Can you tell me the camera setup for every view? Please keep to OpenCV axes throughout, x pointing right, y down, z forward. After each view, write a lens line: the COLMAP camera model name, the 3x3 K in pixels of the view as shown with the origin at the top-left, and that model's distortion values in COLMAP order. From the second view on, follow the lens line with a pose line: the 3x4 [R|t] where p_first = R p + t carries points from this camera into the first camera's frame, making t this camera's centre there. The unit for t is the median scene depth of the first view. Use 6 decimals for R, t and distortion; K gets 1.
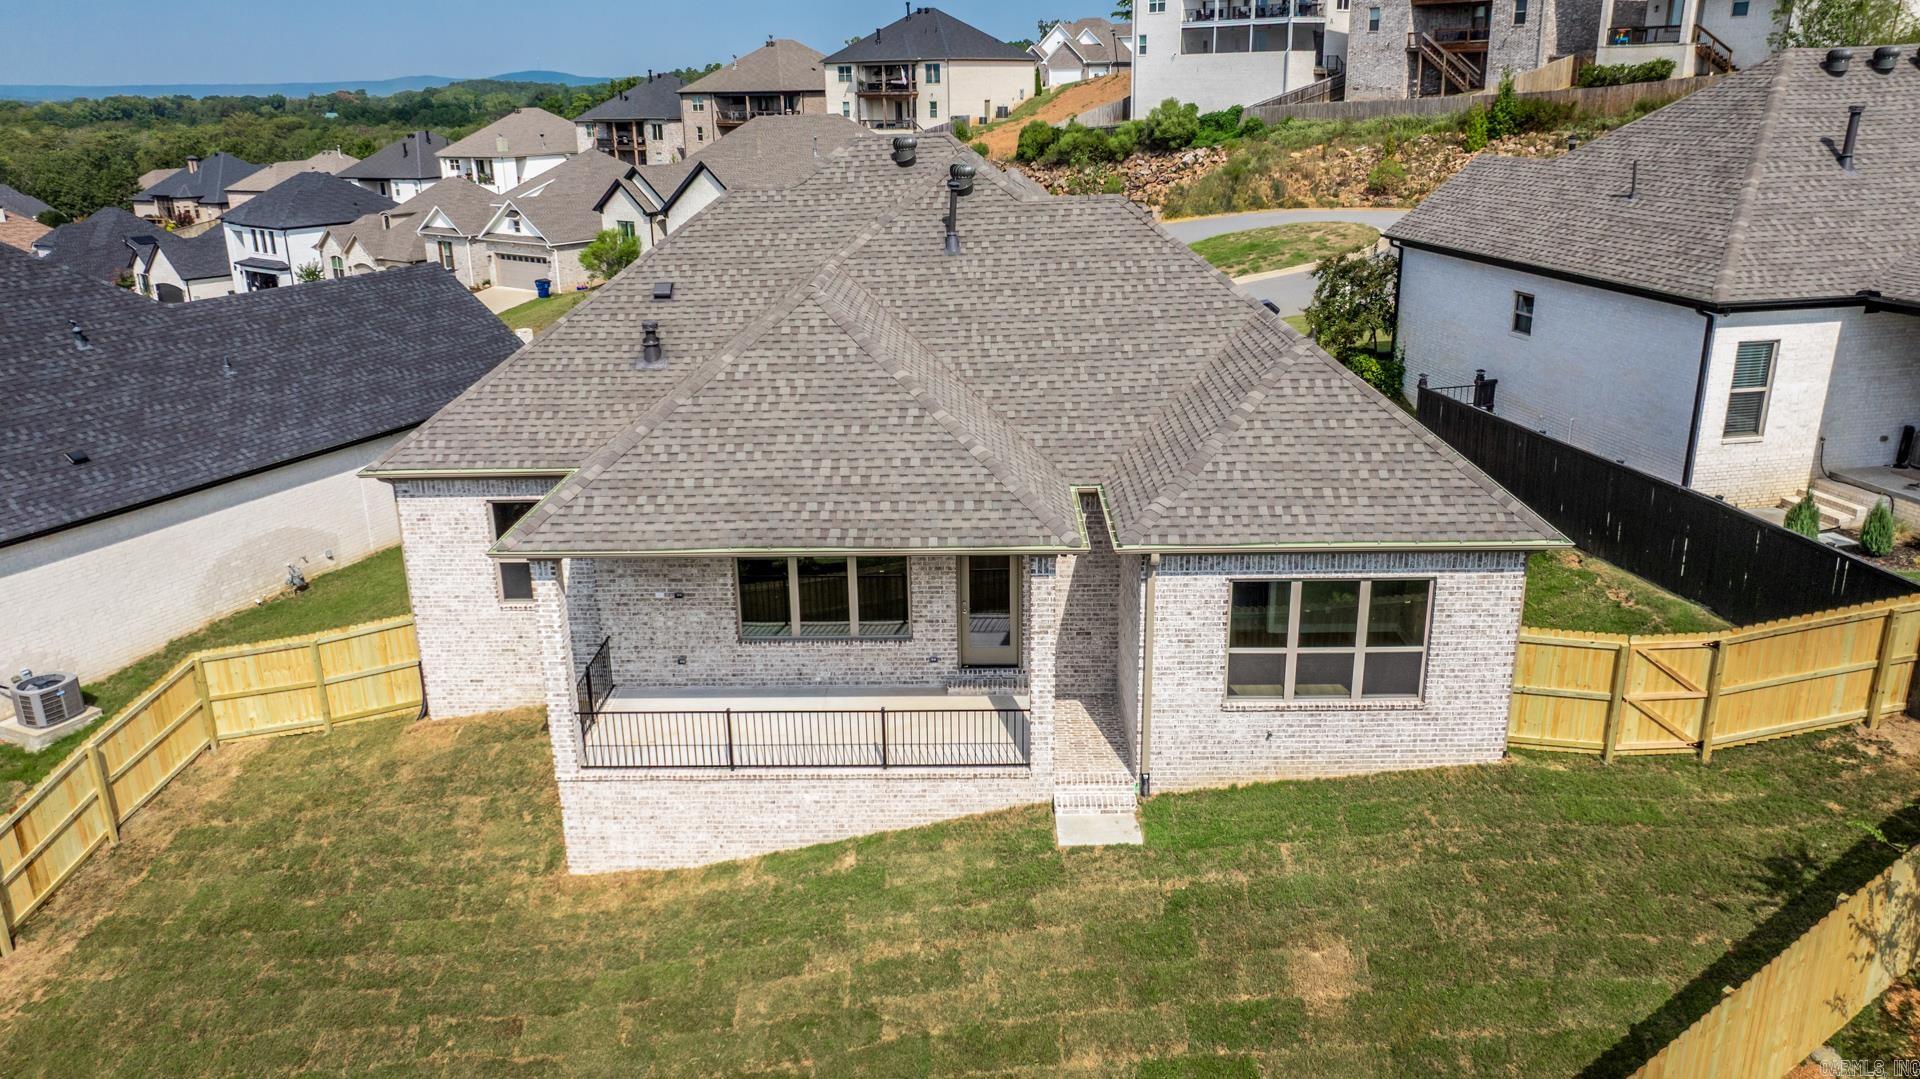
lens RADIAL K [[1351.1, 0, 959.8], [0, 1351.1, 539.4], [0, 0, 1]] dist [-0.024303, 0.010395]
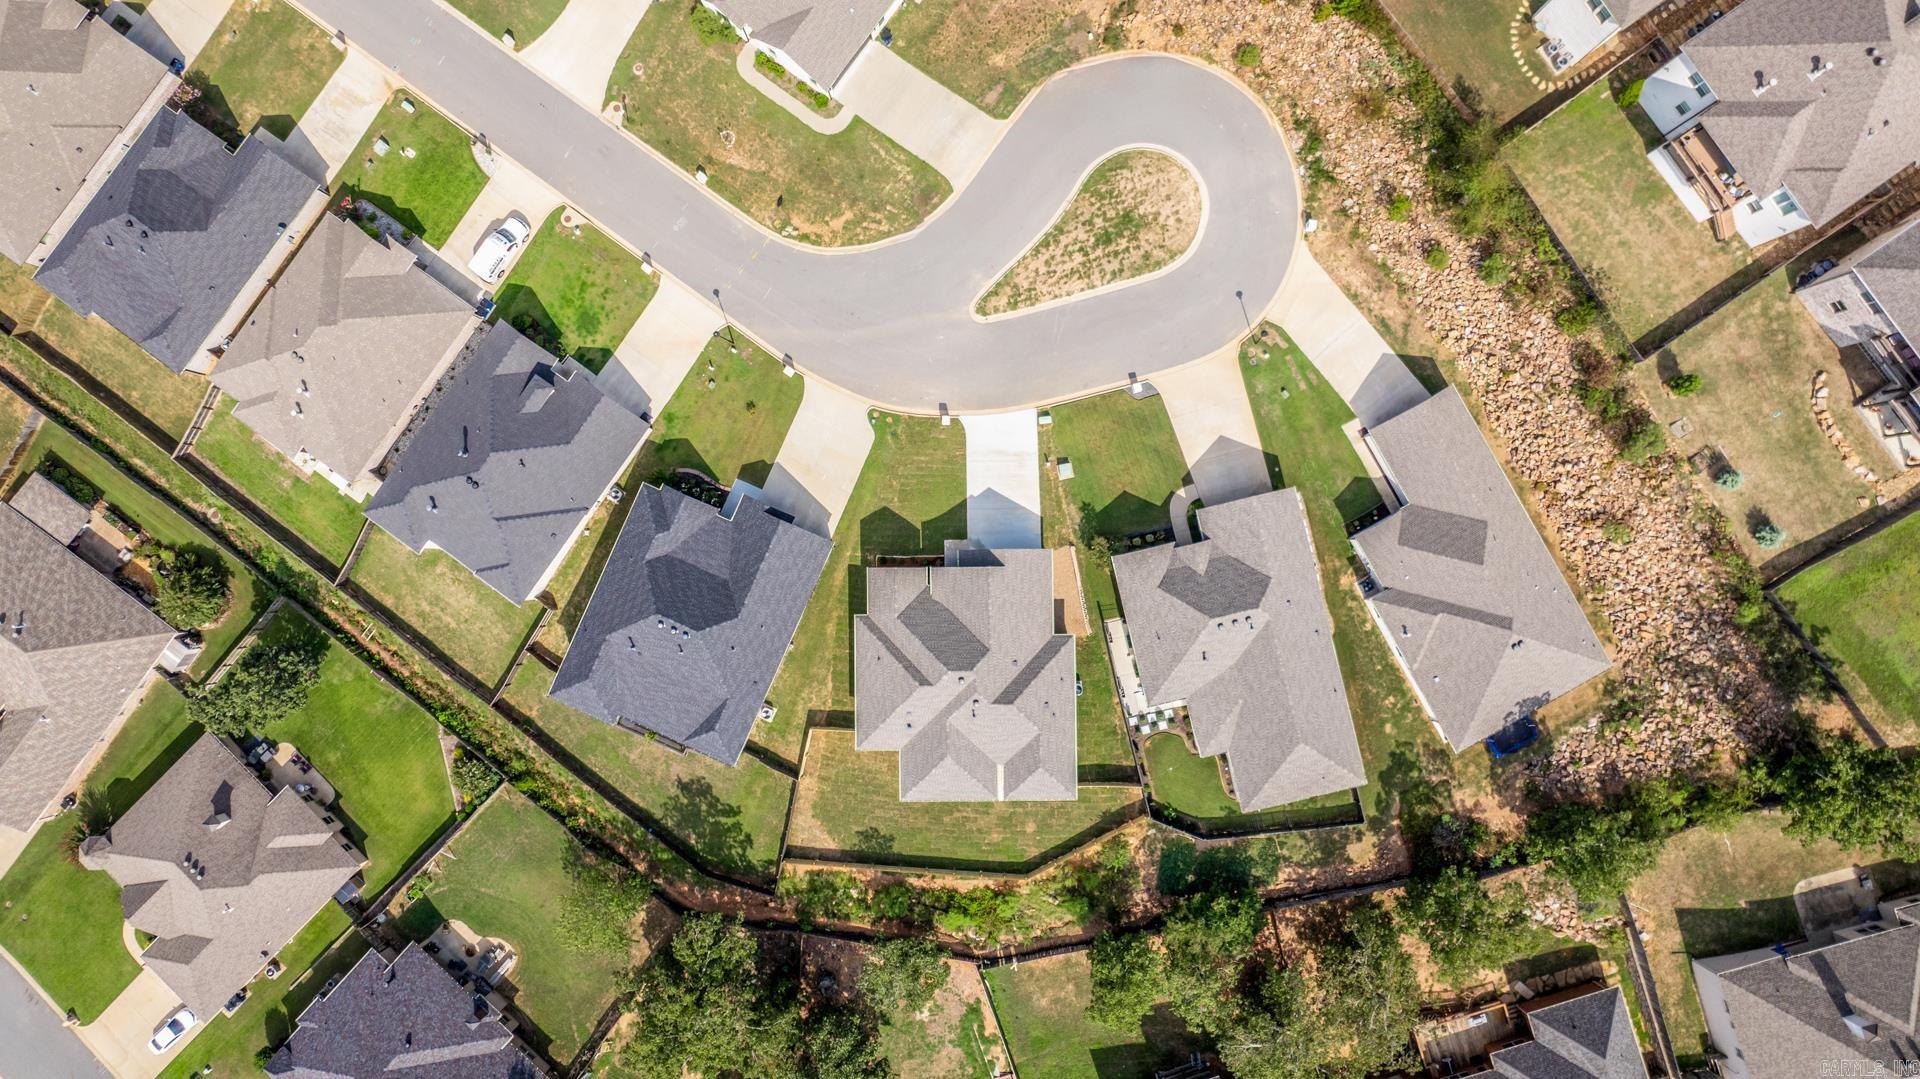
lens RADIAL K [[1351.1, 0, 971.0], [0, 1351.1, 530.4], [0, 0, 1]] dist [-0.024303, 0.010395]
pose [[0.999559, -0.021172, 0.020798, -0.095360], [-0.011947, 0.354460, 0.934995, -4.590205], [-0.027168, -0.934832, 0.354050, -0.014779]]
